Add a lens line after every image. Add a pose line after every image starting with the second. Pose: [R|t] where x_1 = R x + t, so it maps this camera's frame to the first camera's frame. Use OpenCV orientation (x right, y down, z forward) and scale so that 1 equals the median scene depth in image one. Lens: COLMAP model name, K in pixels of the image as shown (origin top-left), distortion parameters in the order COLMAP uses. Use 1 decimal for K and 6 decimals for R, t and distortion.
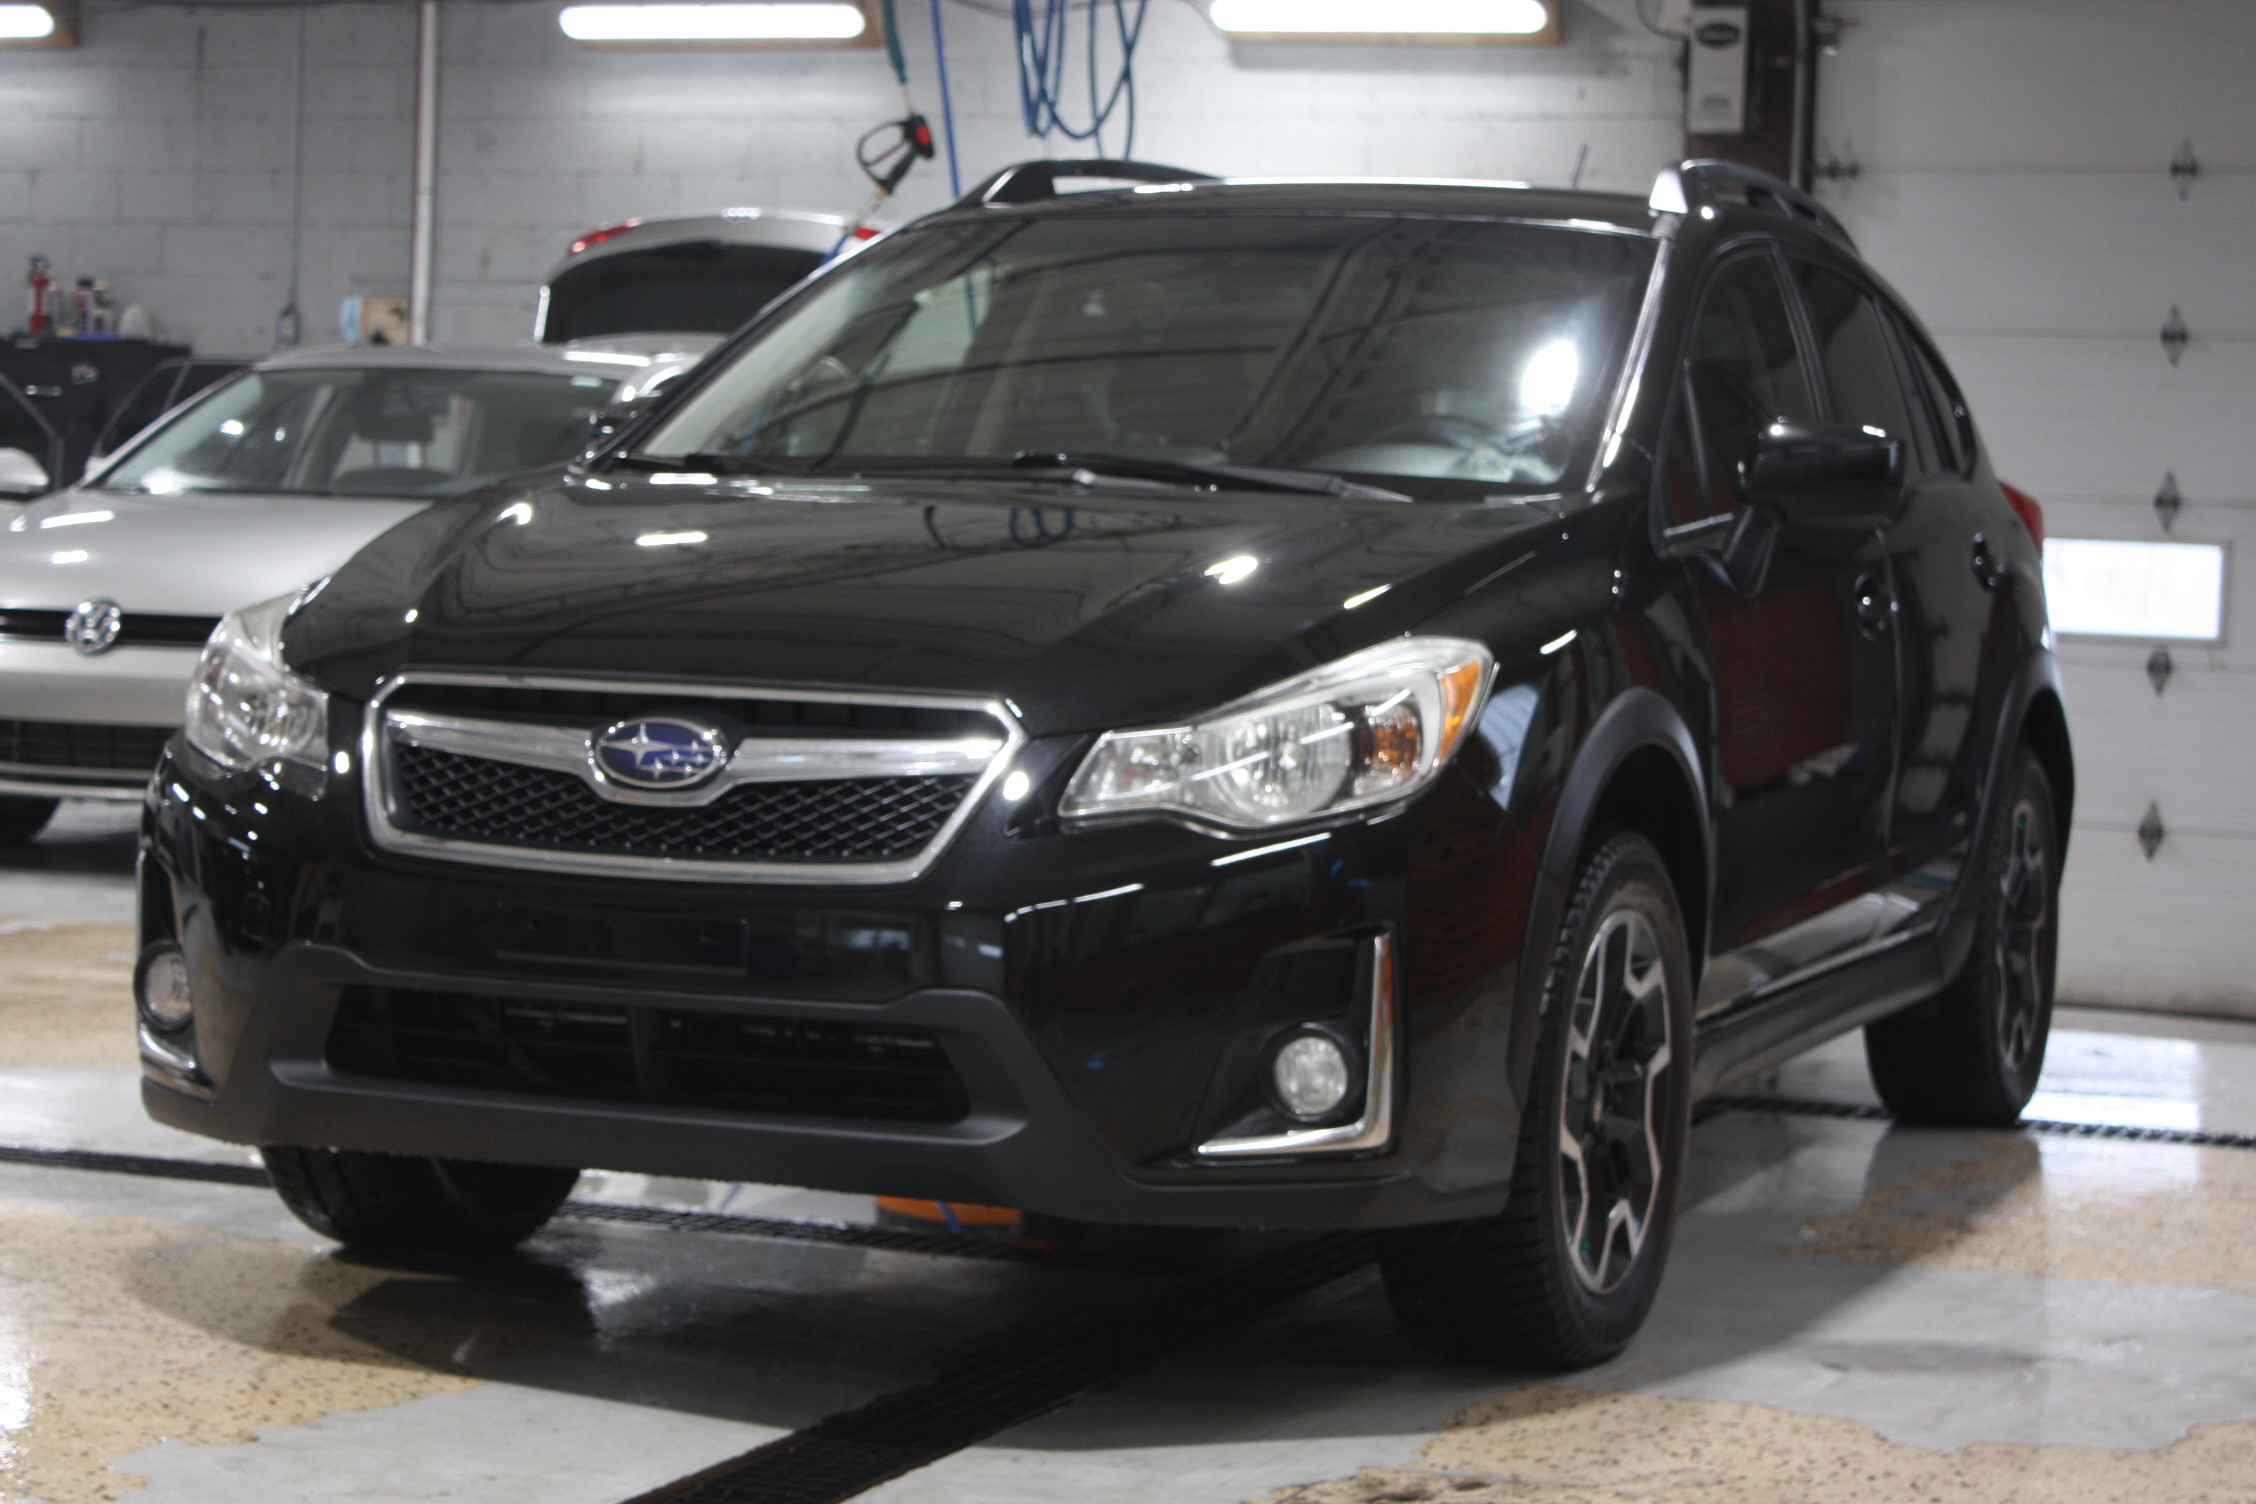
lens RADIAL K [[4865.8, 0, 1127.9], [0, 4865.8, 752.0], [0, 0, 1]] dist [0.043595, 0.000000]
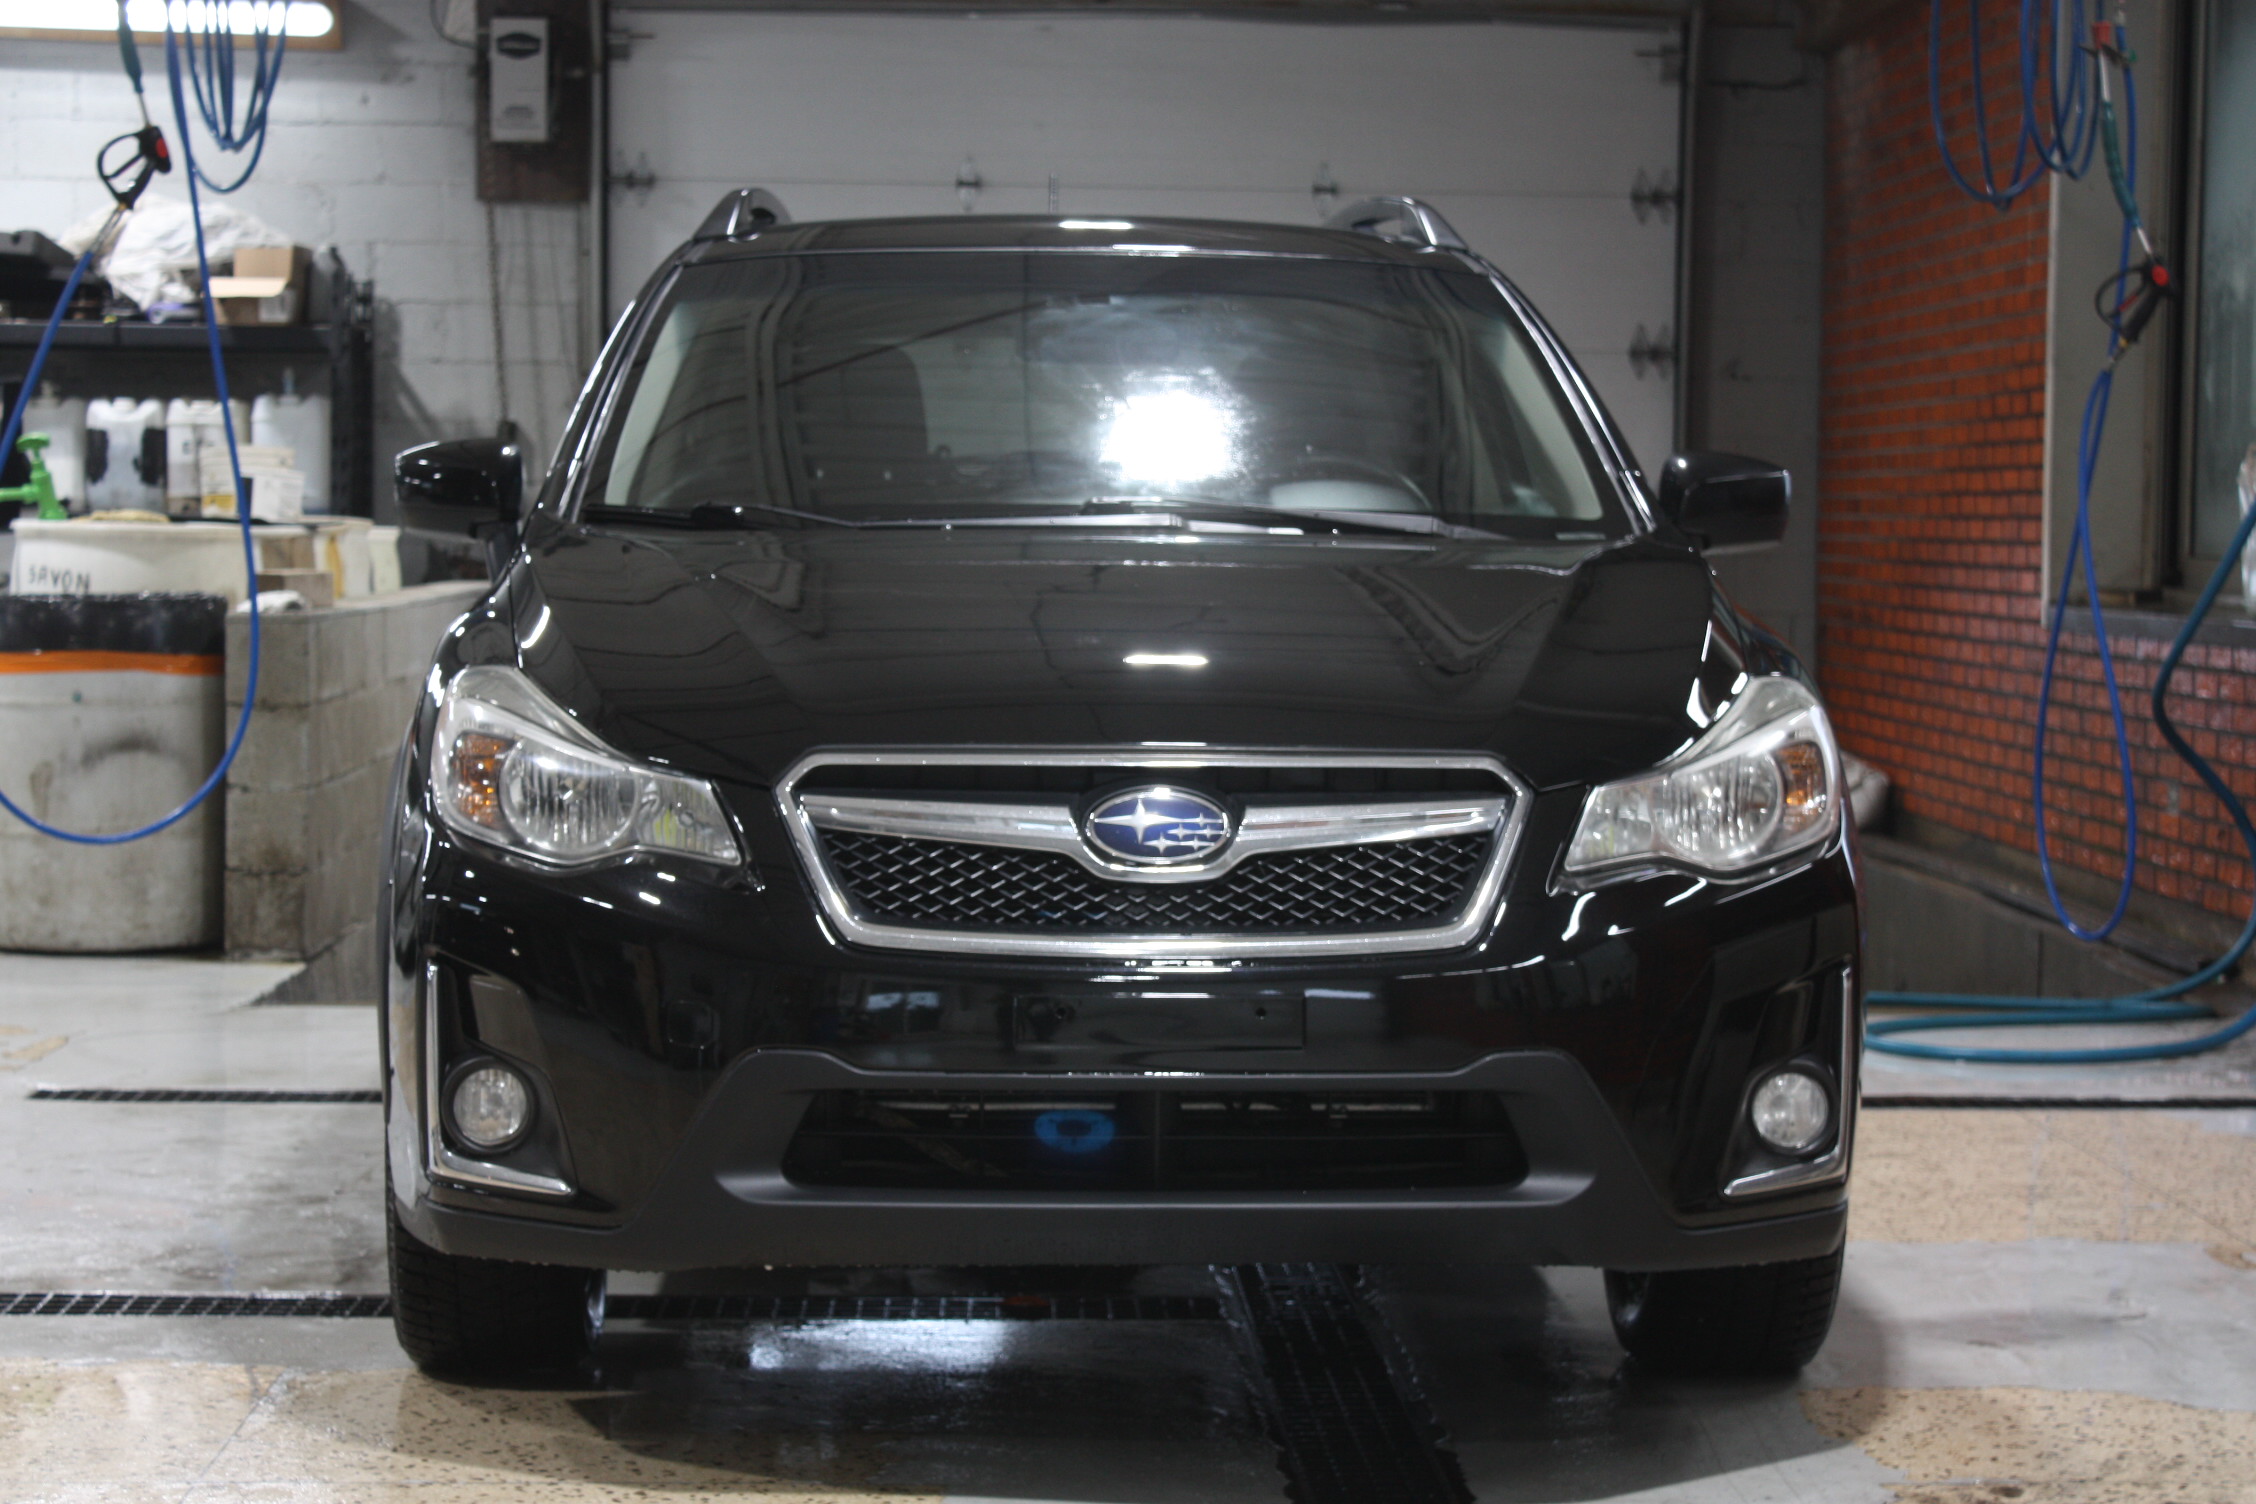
lens RADIAL K [[4729.2, 0, 1128.2], [0, 4729.2, 752.5], [0, 0, 1]] dist [0.065070, 0.000000]
pose [[0.902927, -0.043163, 0.427621, -0.414062], [0.040101, 0.999065, 0.016169, -0.024779], [-0.427919, 0.002549, 0.903813, 0.126000]]
